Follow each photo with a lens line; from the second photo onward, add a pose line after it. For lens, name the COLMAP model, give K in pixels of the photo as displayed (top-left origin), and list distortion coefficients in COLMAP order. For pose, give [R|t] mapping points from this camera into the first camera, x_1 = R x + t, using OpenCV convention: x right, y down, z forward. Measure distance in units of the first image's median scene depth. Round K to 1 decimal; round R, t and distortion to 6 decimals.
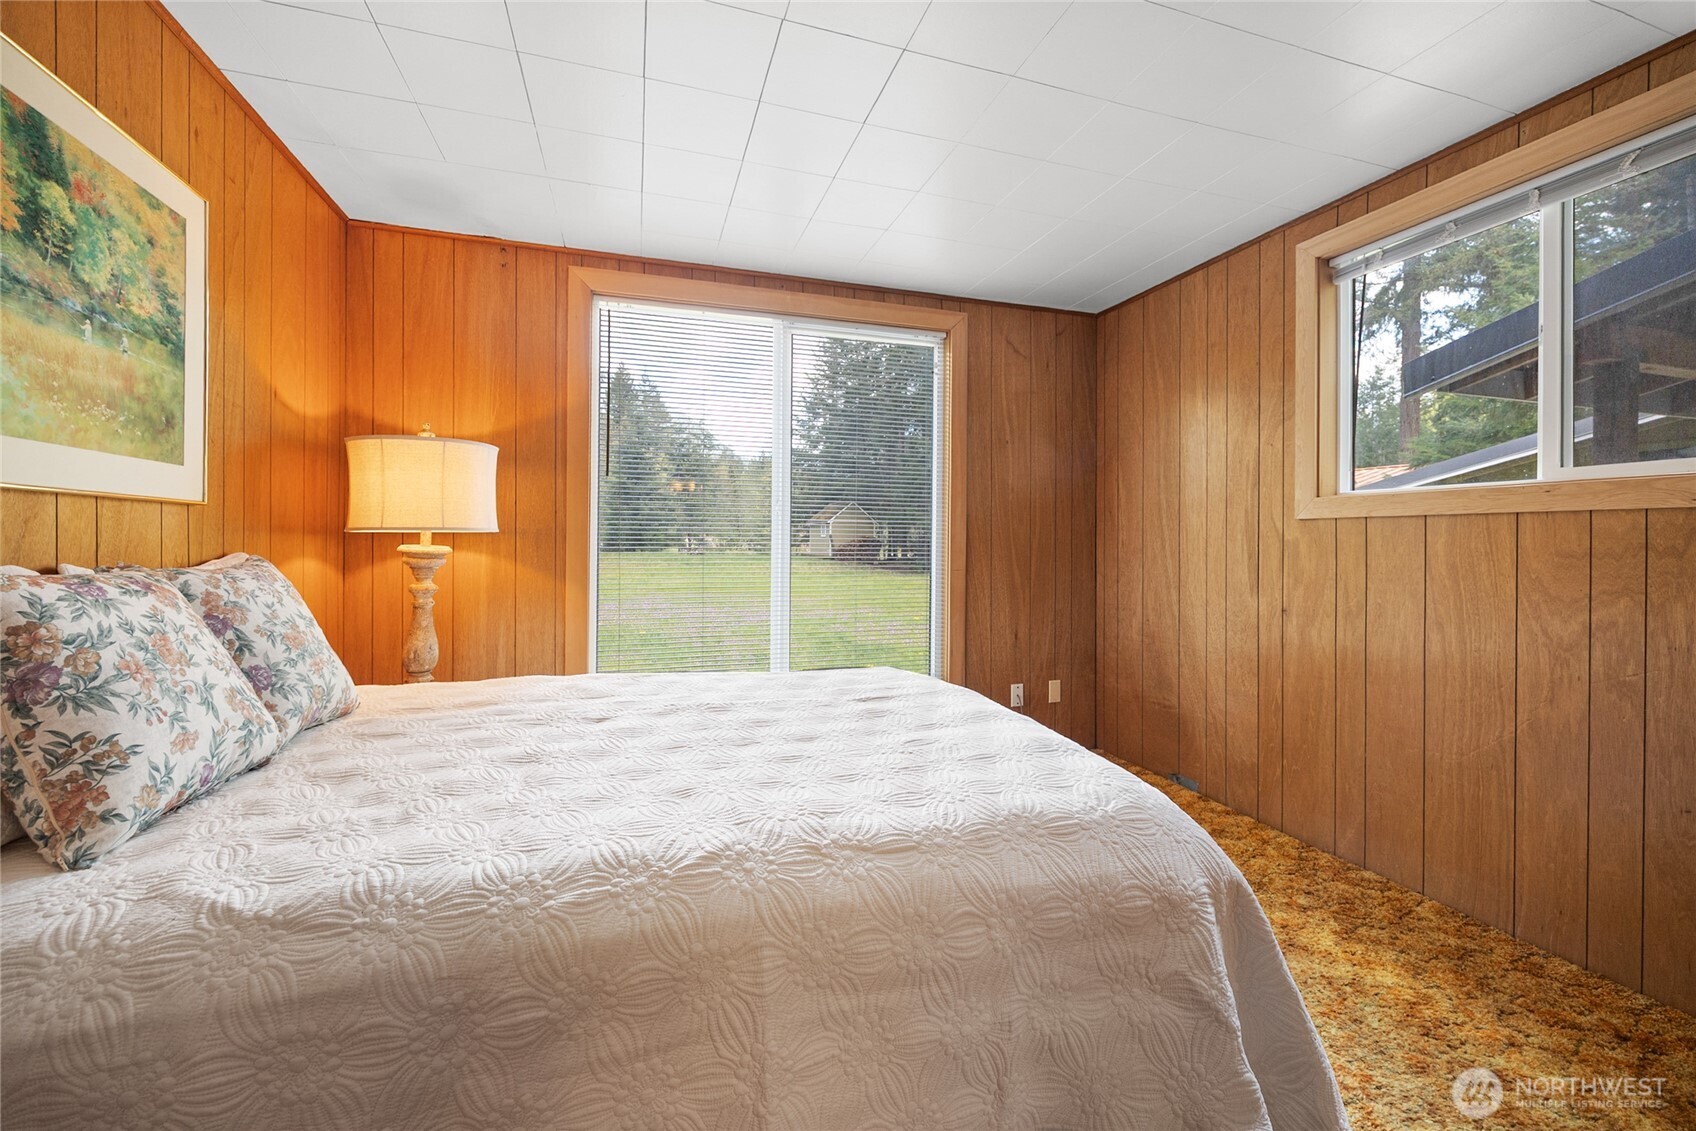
lens RADIAL K [[669.9, 0, 852.4], [0, 669.9, 555.0], [0, 0, 1]] dist [-0.000915, -0.000069]
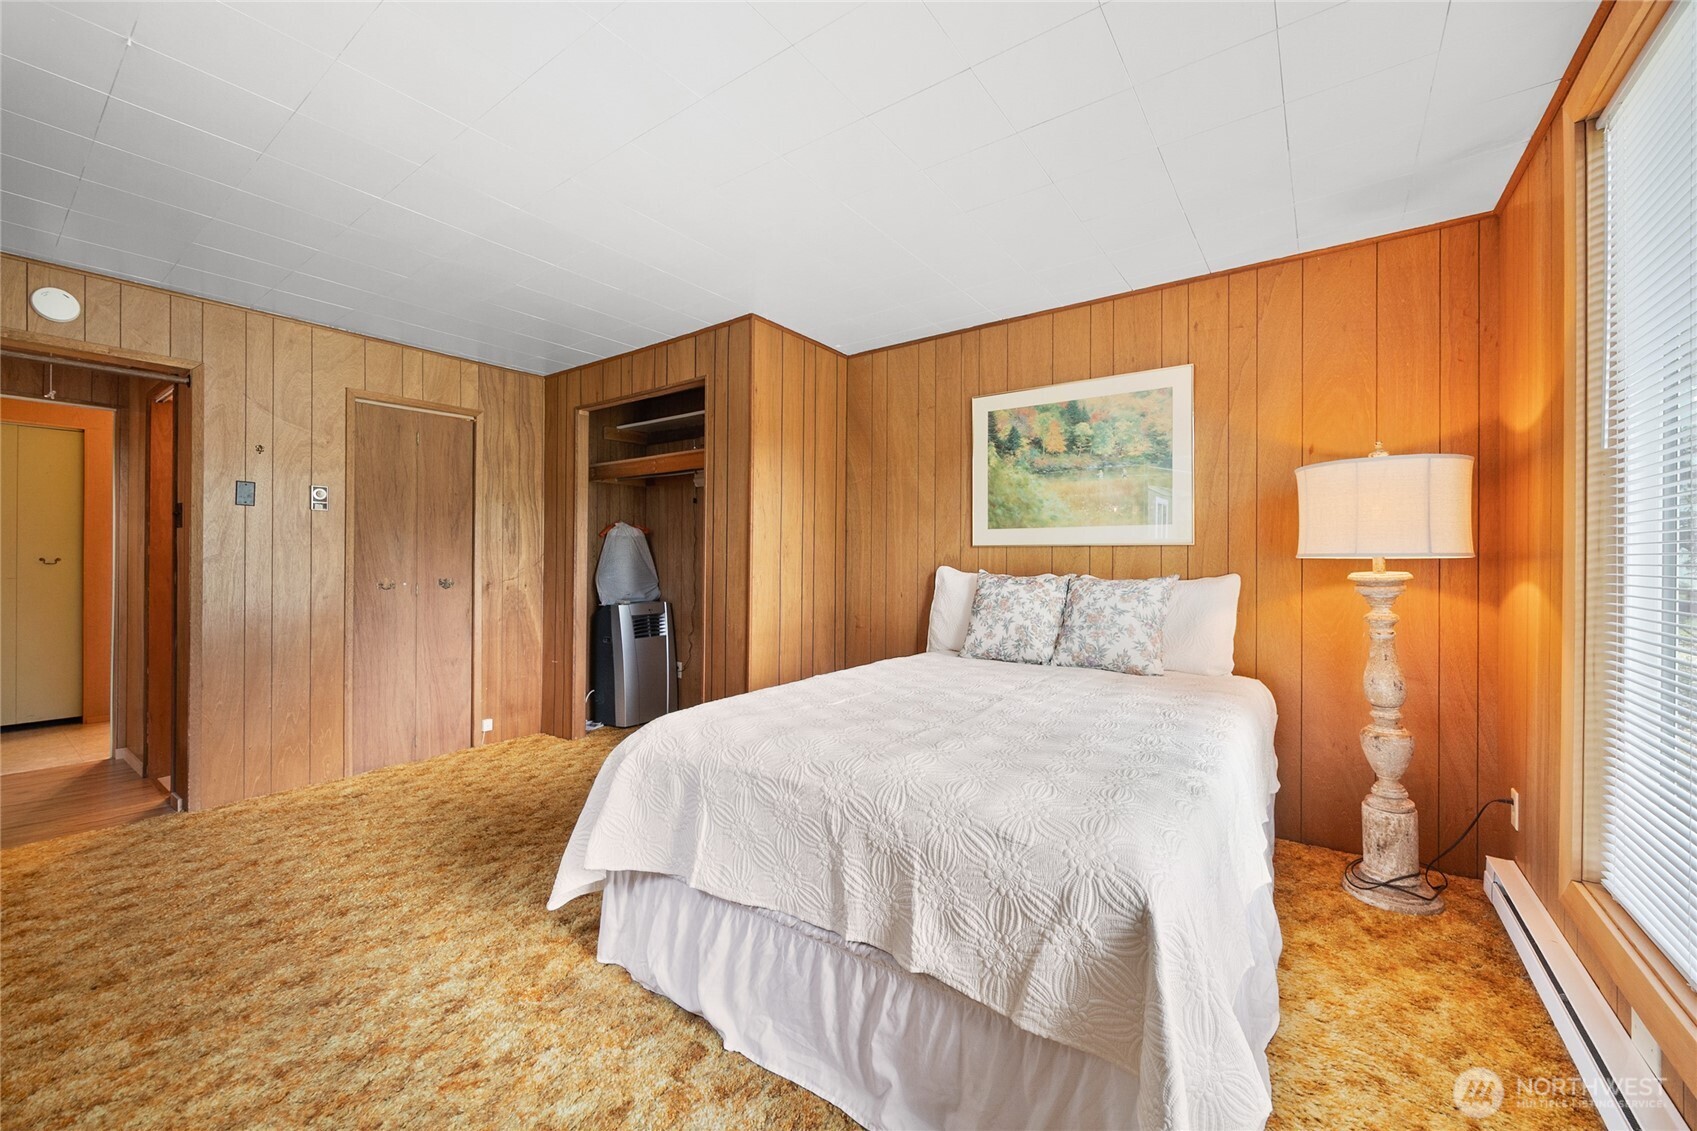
lens RADIAL K [[655.1, 0, 850.1], [0, 655.1, 557.2], [0, 0, 1]] dist [-0.001409, -0.000750]
pose [[-0.806127, 0.000131, -0.591743, 0.735486], [-0.012930, 0.999757, 0.017835, -0.062638], [0.591602, 0.022028, -0.805929, 1.881796]]
